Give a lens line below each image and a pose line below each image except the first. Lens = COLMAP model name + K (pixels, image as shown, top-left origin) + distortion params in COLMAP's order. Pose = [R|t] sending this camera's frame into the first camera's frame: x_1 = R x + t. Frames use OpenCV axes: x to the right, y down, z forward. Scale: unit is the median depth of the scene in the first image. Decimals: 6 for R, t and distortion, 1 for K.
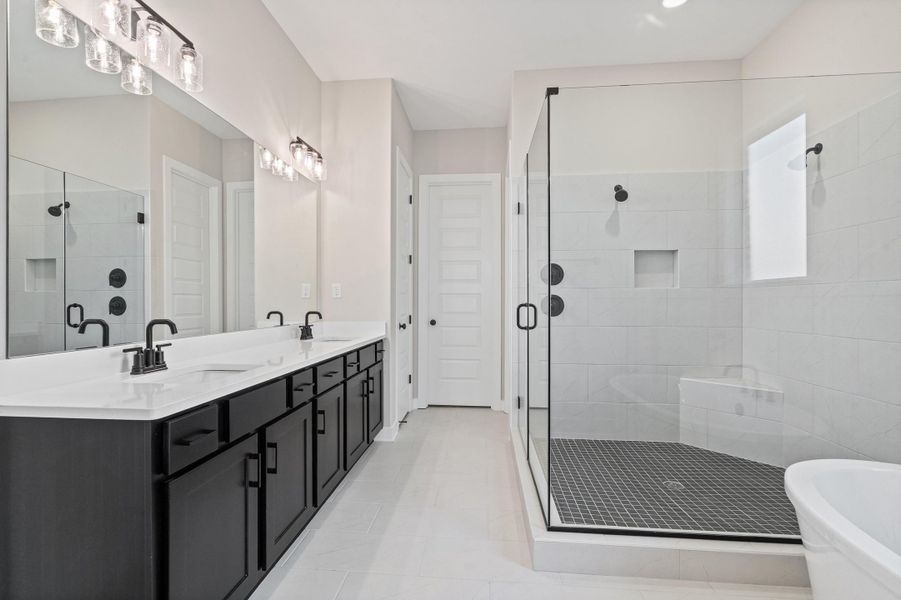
lens RADIAL K [[424.6, 0, 448.5], [0, 424.6, 301.3], [0, 0, 1]] dist [-0.000217, 0.000218]
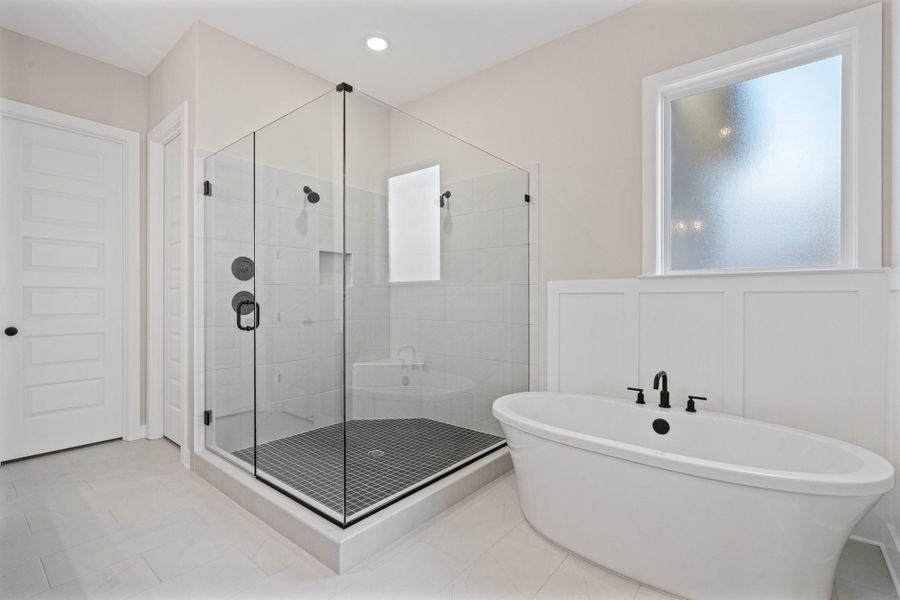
lens RADIAL K [[413.6, 0, 448.3], [0, 413.6, 299.2], [0, 0, 1]] dist [0.000550, 0.000409]
pose [[0.571686, -0.003591, 0.820465, -0.238221], [0.000453, 0.999992, 0.004062, -0.001344], [-0.820472, -0.001950, 0.571683, 0.139250]]
